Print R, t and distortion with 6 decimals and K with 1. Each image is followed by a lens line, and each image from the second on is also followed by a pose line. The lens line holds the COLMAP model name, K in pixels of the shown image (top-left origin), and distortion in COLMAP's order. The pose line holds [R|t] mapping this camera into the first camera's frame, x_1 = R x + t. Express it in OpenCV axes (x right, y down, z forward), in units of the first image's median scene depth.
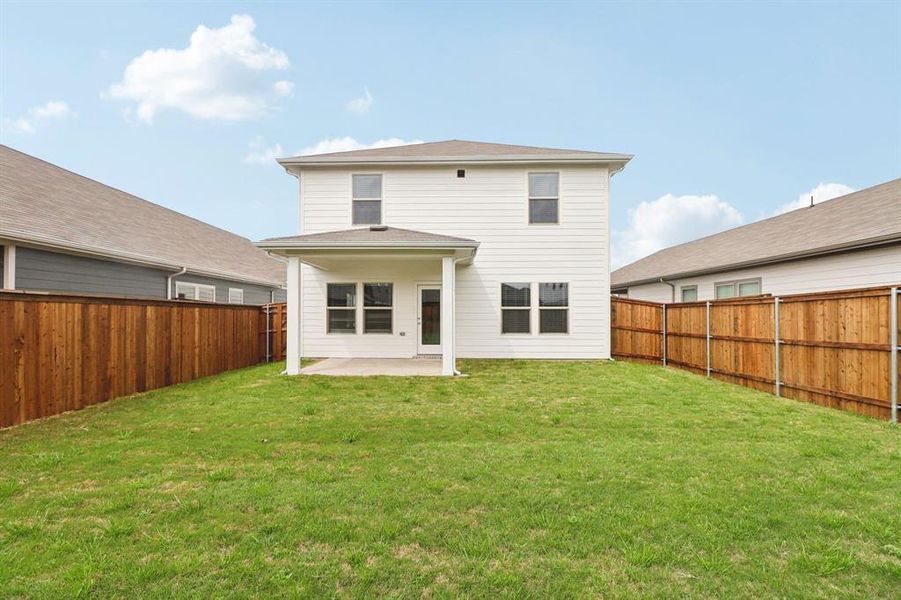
lens RADIAL K [[445.4, 0, 435.9], [0, 445.4, 309.9], [0, 0, 1]] dist [-0.016793, -0.002210]
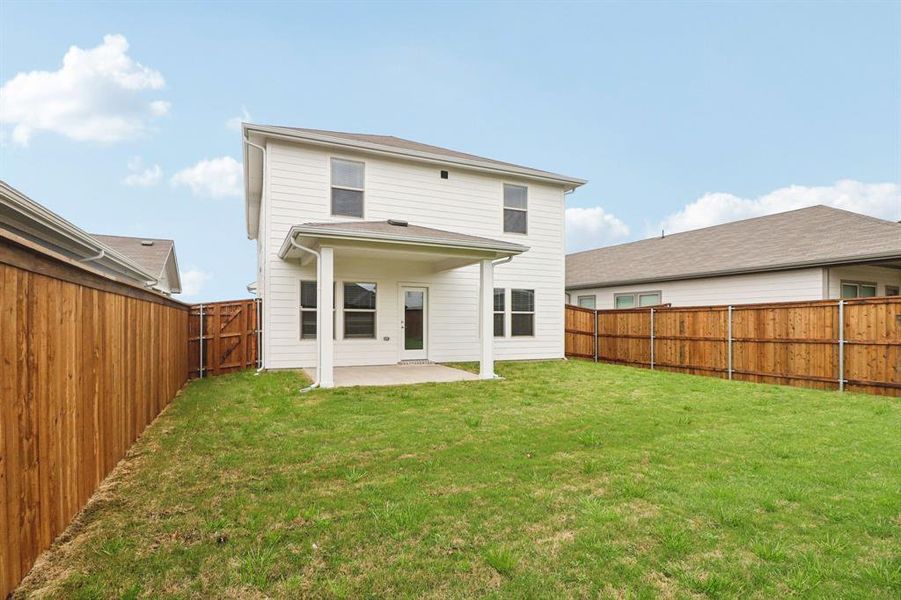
lens RADIAL K [[445.4, 0, 447.5], [0, 445.4, 323.5], [0, 0, 1]] dist [-0.016793, -0.002210]
pose [[0.899445, 0.000869, 0.437032, -0.371493], [-0.008456, 0.999845, 0.015416, 0.006726], [-0.436952, -0.017562, 0.899314, 0.110415]]
